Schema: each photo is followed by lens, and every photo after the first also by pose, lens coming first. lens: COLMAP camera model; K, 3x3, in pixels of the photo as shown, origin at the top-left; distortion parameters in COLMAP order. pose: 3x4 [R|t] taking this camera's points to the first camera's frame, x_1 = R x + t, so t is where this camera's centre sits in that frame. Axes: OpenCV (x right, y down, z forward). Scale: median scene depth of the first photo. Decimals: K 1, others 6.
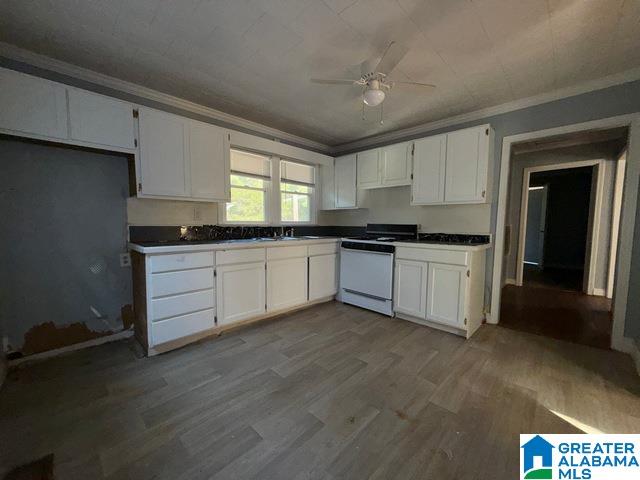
lens RADIAL K [[254.4, 0, 320.0], [0, 254.4, 240.0], [0, 0, 1]] dist [-0.000592, -0.000106]
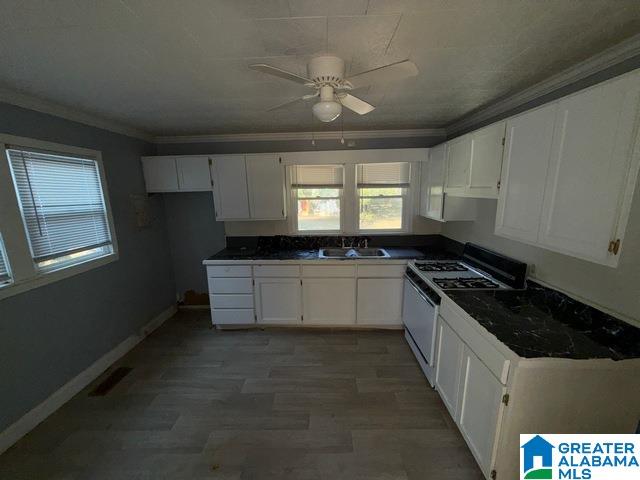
lens RADIAL K [[253.7, 0, 320.0], [0, 253.7, 240.0], [0, 0, 1]] dist [-0.002131, -0.000178]
pose [[0.684491, 0.121687, -0.718794, 0.656043], [-0.028901, 0.989725, 0.140032, -0.251032], [0.728449, -0.075077, 0.680974, 0.399659]]
